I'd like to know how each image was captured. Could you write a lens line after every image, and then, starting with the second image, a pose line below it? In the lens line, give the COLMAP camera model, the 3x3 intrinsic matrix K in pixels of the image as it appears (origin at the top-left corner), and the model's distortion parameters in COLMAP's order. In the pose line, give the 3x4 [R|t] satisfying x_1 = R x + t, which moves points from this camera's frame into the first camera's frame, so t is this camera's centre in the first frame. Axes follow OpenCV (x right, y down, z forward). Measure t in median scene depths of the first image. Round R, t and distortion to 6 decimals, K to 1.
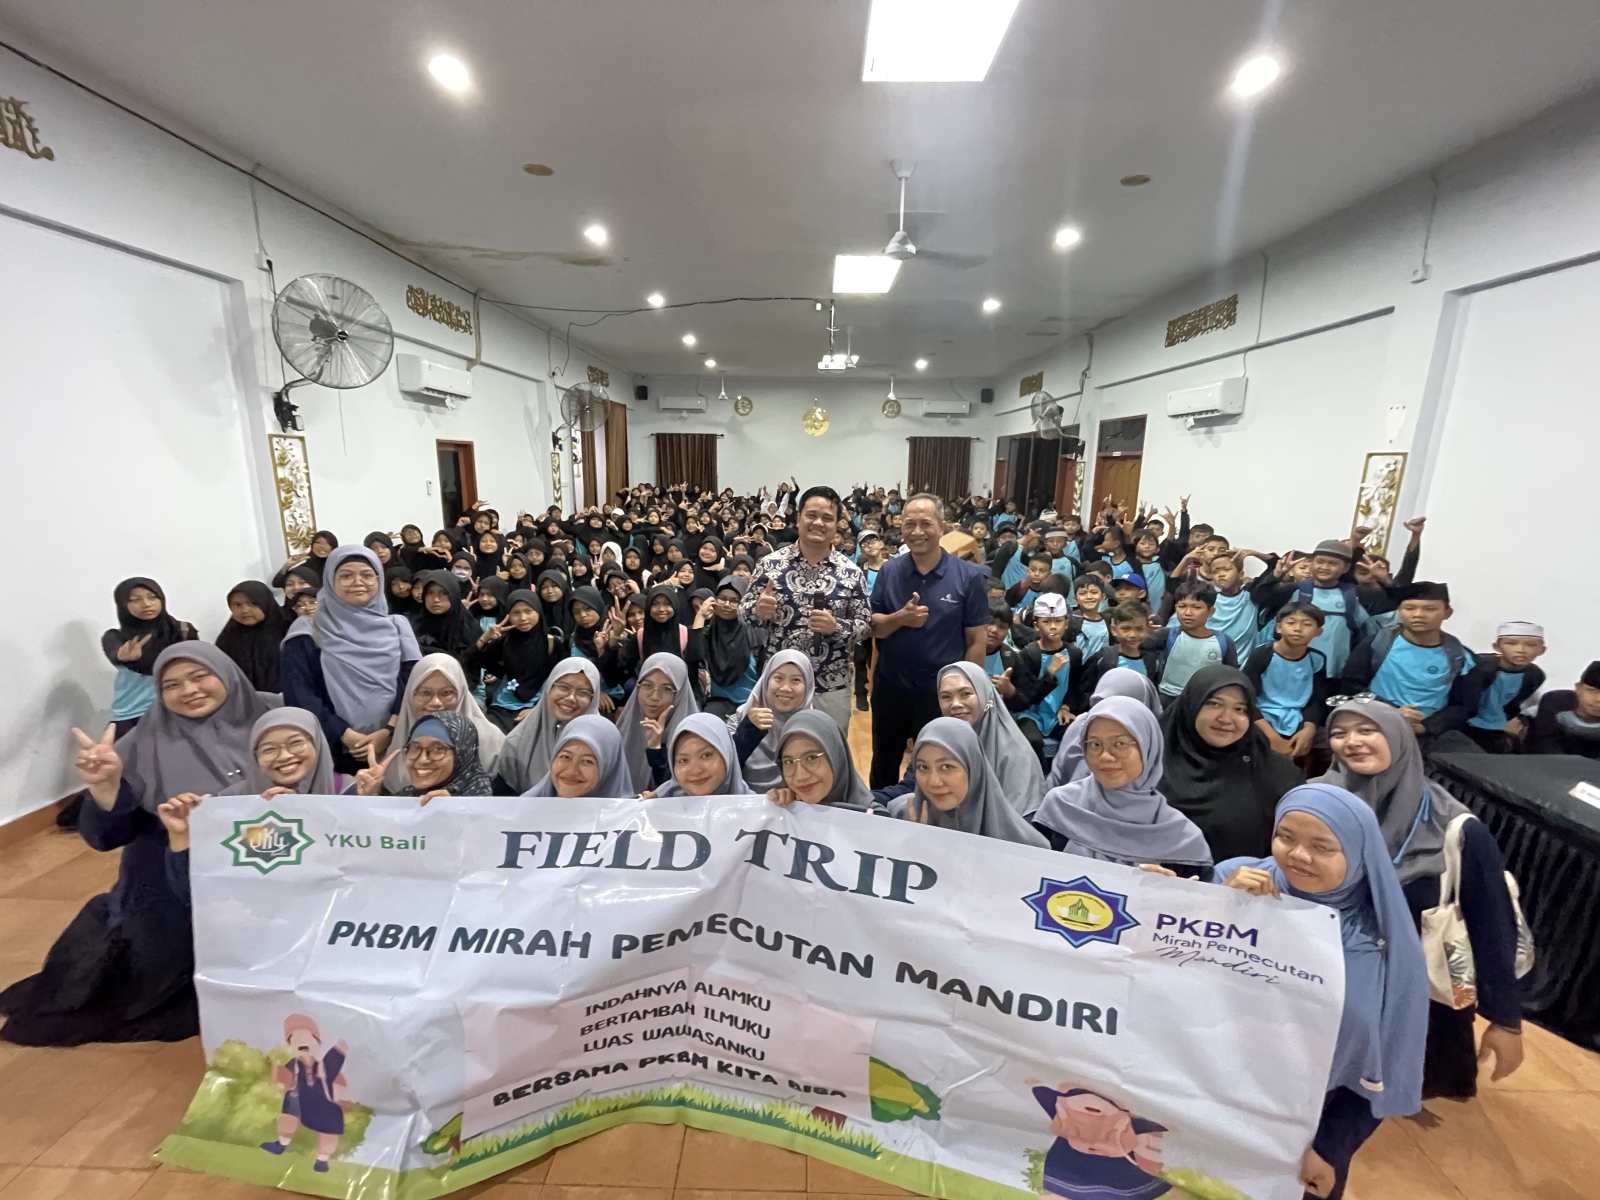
lens RADIAL K [[605.0, 0, 800.0], [0, 605.0, 600.0], [0, 0, 1]] dist [-0.000788, -0.000308]
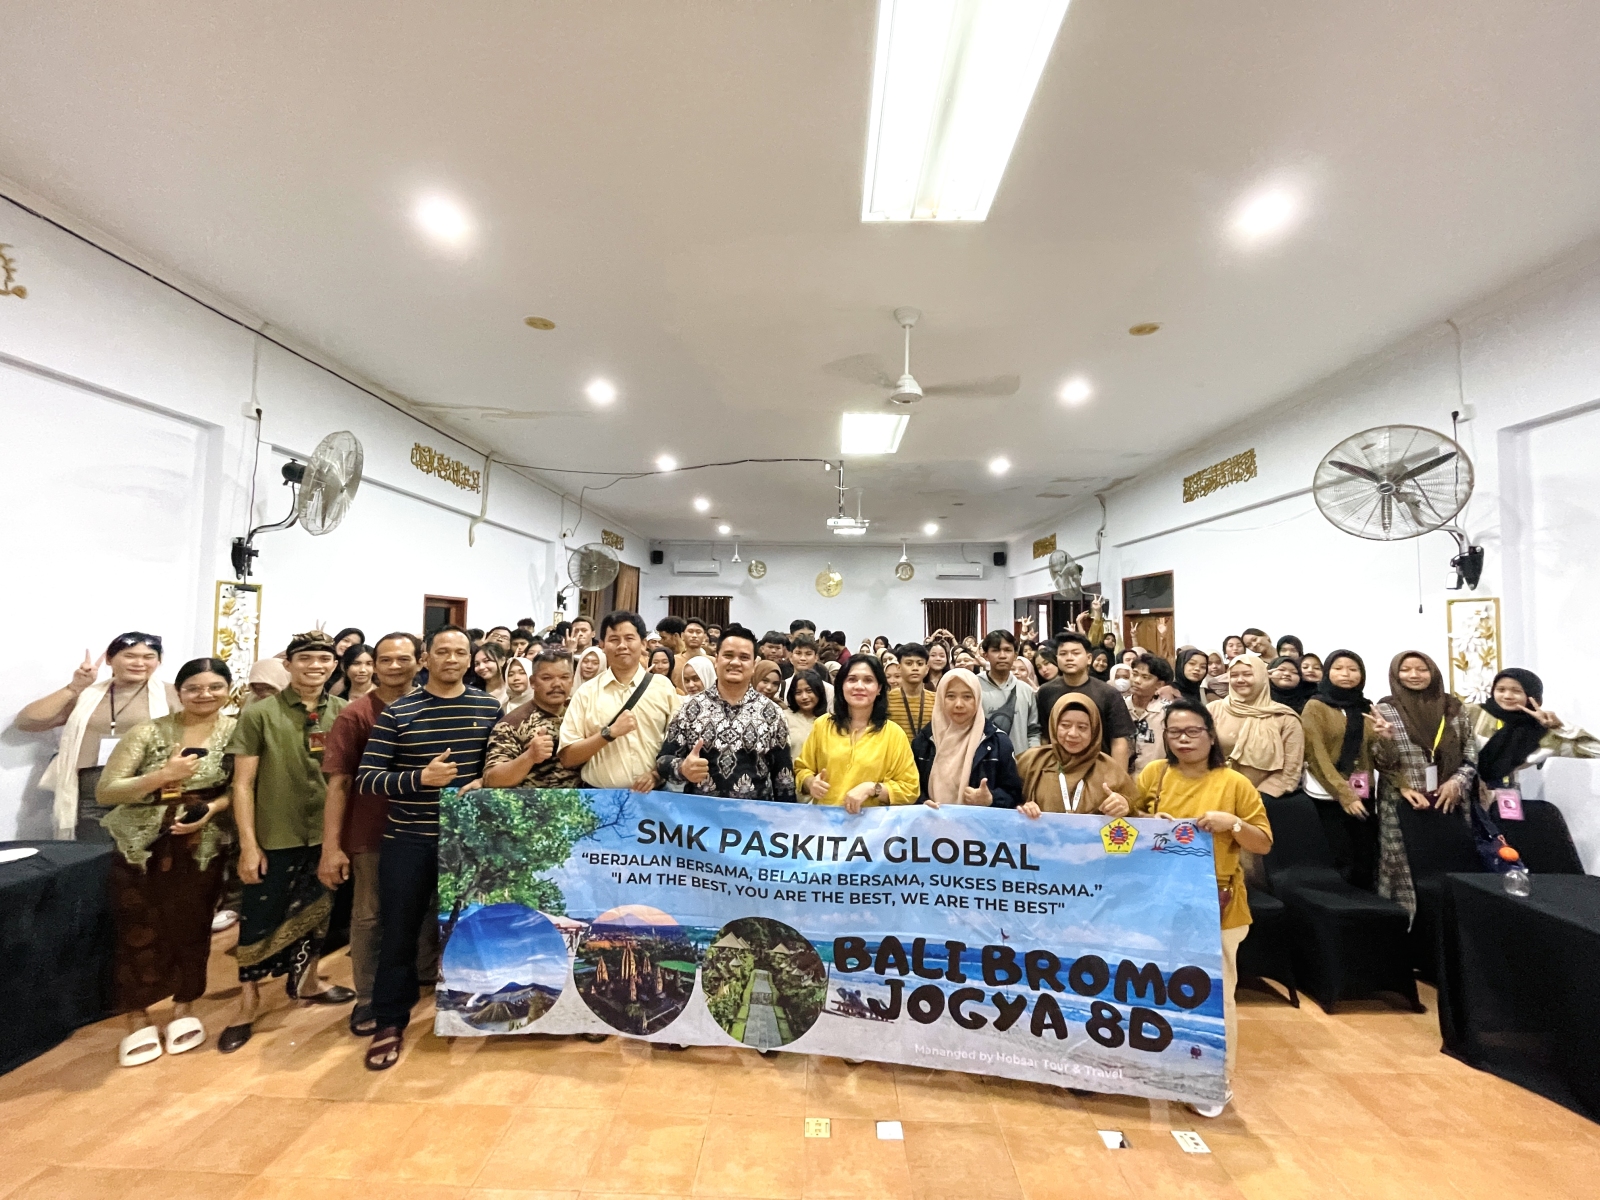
lens RADIAL K [[605.0, 0, 800.0], [0, 605.0, 600.0], [0, 0, 1]] dist [-0.000788, -0.000308]
pose [[0.999565, -0.006226, -0.028832, 0.013883], [-0.001785, 0.962911, -0.269812, -0.001795], [0.029443, 0.269746, 0.962481, 0.107246]]
